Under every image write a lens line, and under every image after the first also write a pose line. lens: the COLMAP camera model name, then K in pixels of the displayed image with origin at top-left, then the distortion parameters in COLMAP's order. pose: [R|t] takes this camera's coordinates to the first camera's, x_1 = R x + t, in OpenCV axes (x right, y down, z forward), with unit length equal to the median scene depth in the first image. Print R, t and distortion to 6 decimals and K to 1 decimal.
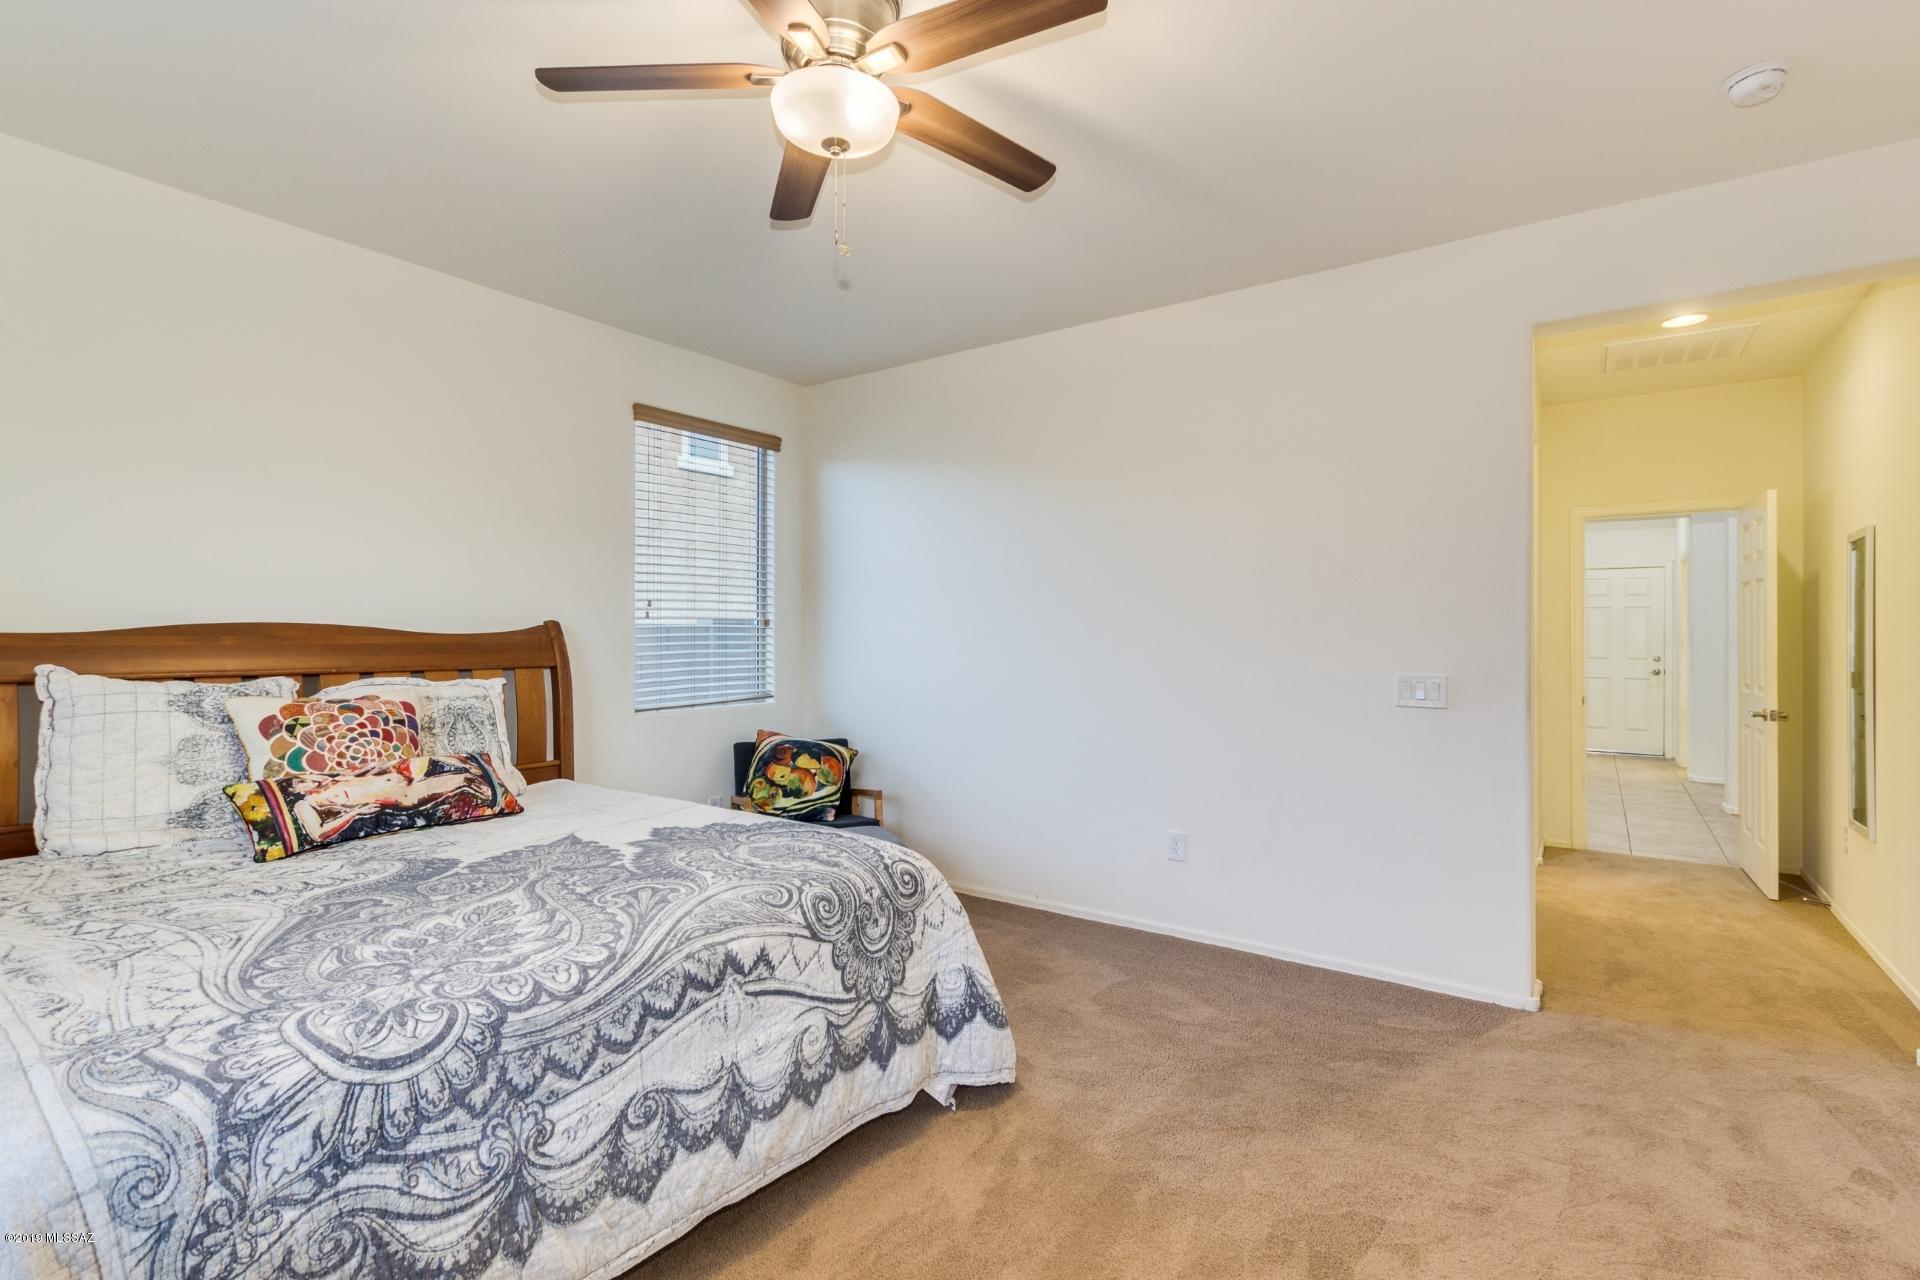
lens RADIAL K [[924.1, 0, 956.1], [0, 924.1, 632.7], [0, 0, 1]] dist [0.015637, -0.004835]
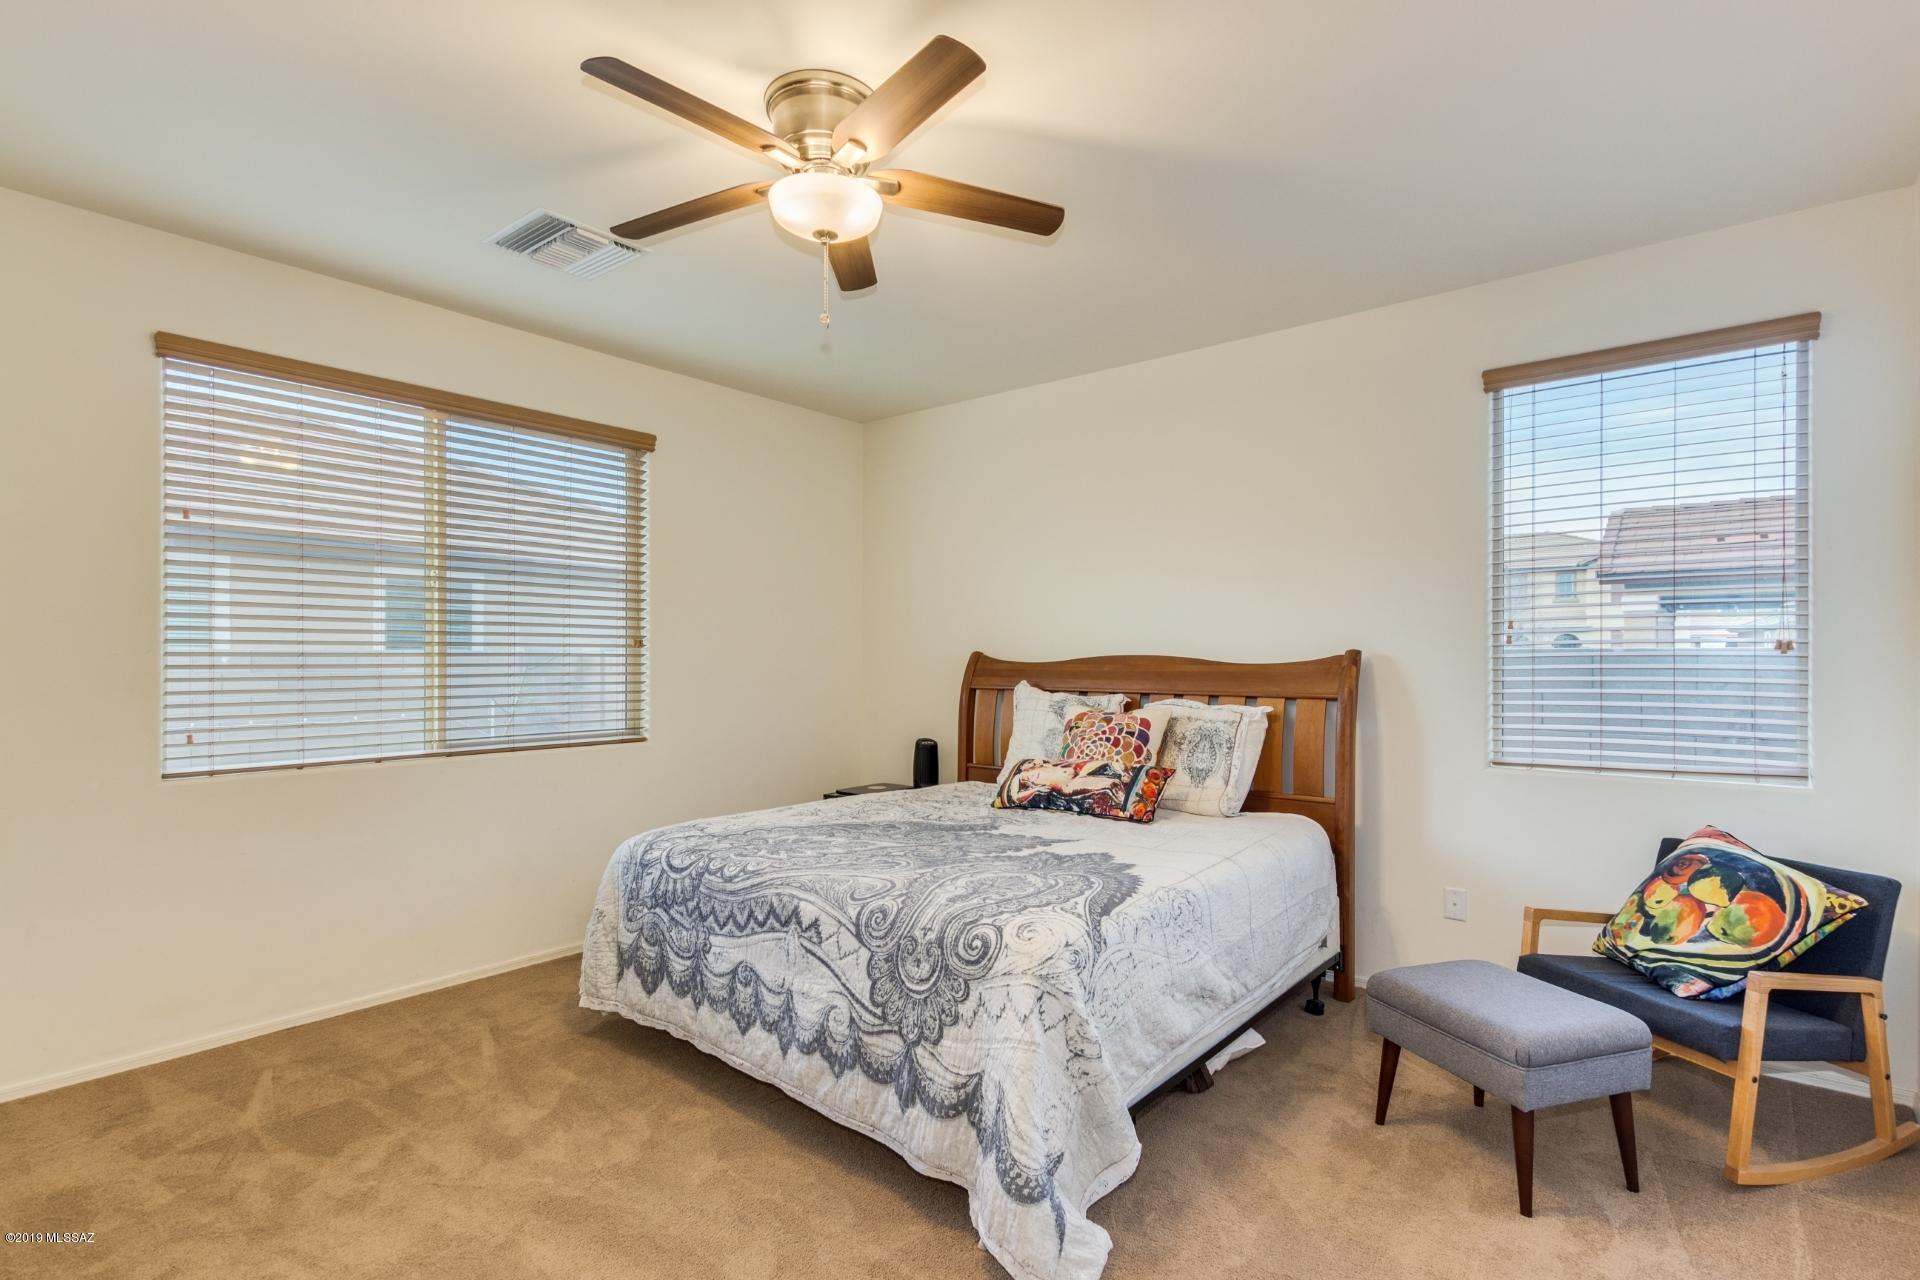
lens RADIAL K [[941.1, 0, 943.0], [0, 941.1, 653.5], [0, 0, 1]] dist [0.003900, 0.000271]
pose [[-0.101034, -0.006358, -0.994863, 1.020578], [0.000478, 0.999979, -0.006439, -0.005851], [0.994883, -0.001126, -0.101029, 1.282509]]
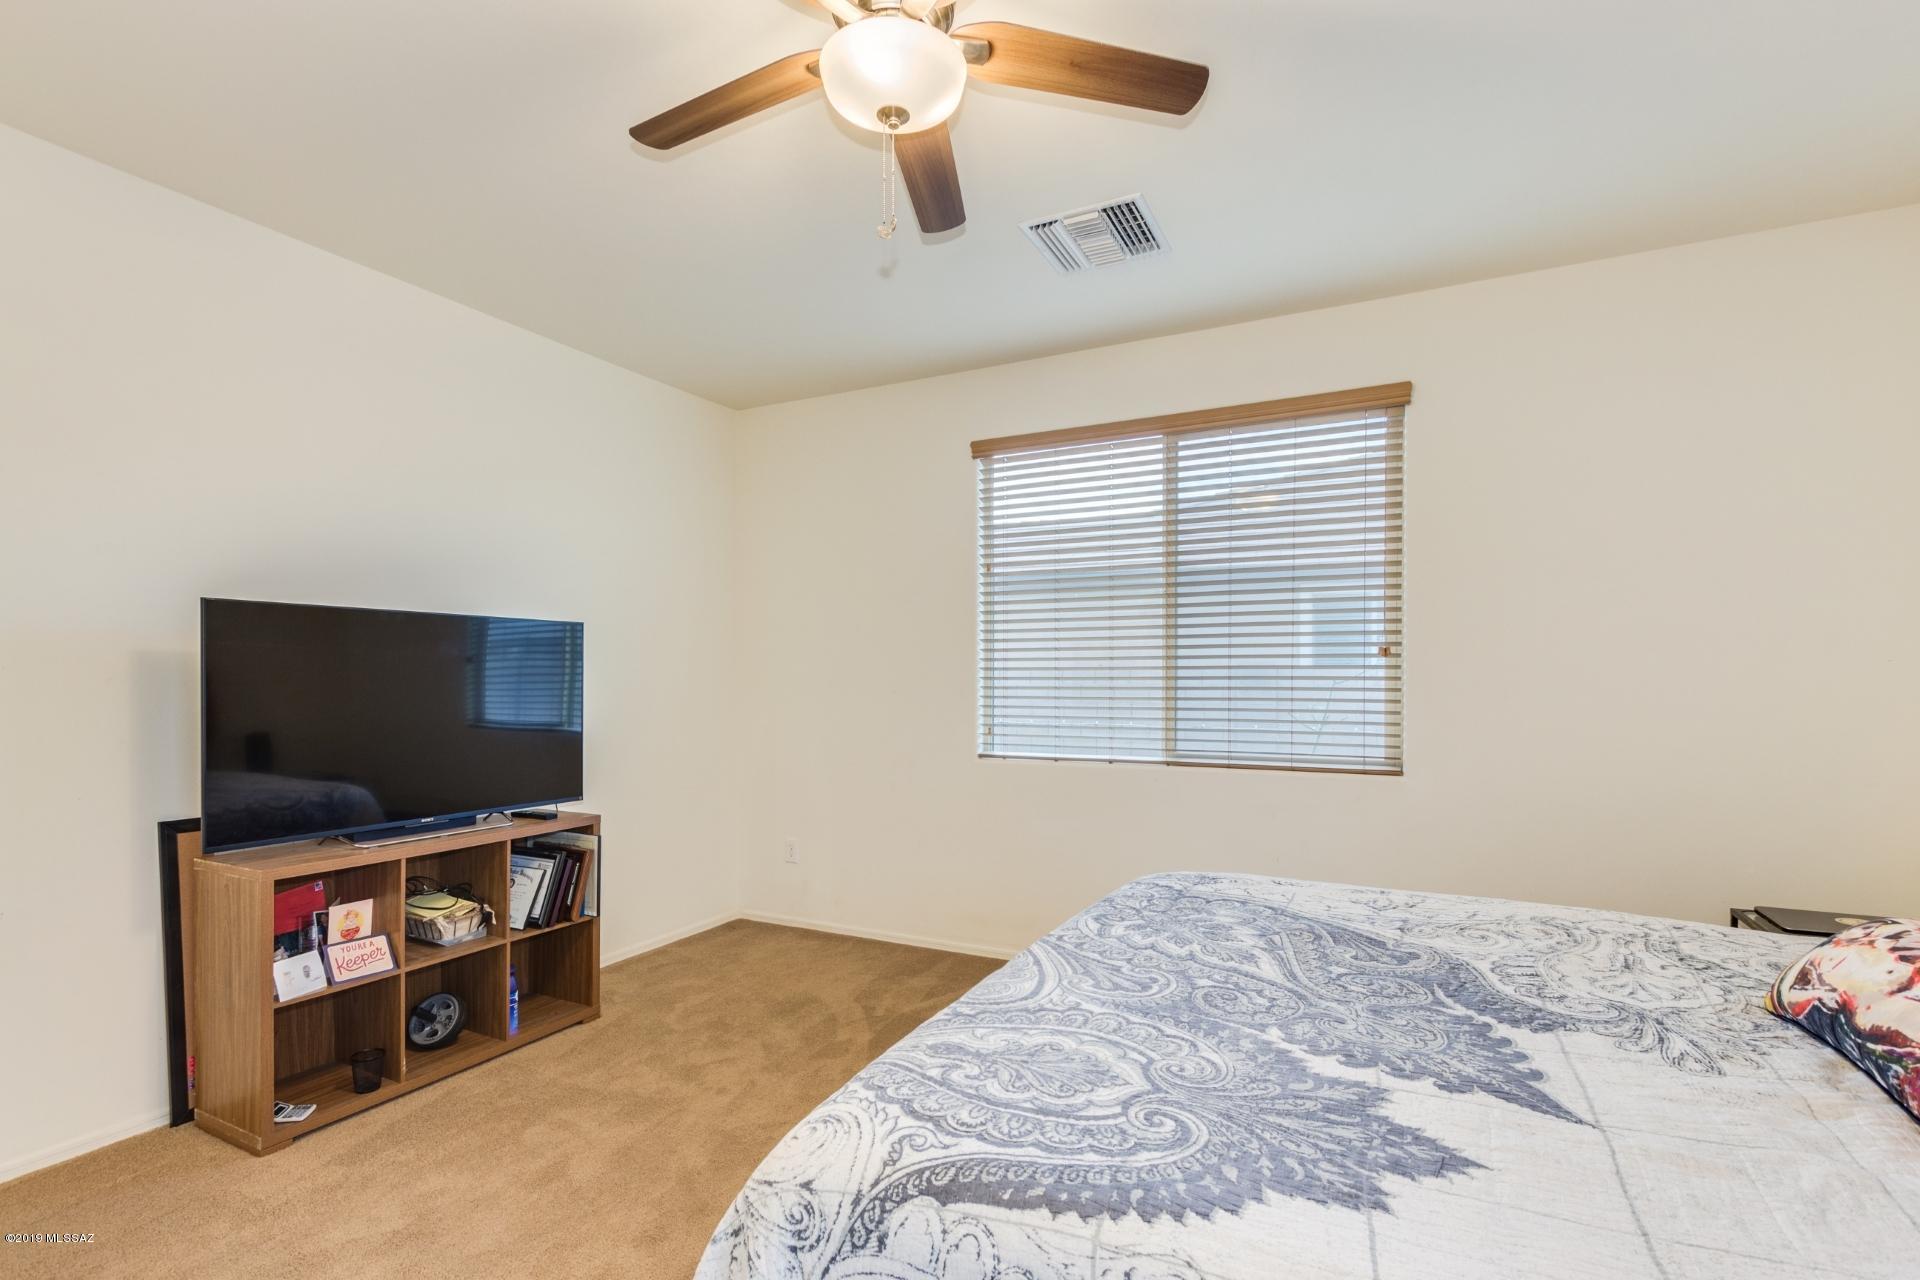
lens RADIAL K [[872.1, 0, 939.6], [0, 872.1, 689.8], [0, 0, 1]] dist [0.003393, -0.001275]
pose [[-0.991515, 0.001137, -0.129990, -0.068330], [-0.000748, 0.999895, 0.014450, 0.003815], [0.129993, 0.014424, -0.991410, 1.854416]]
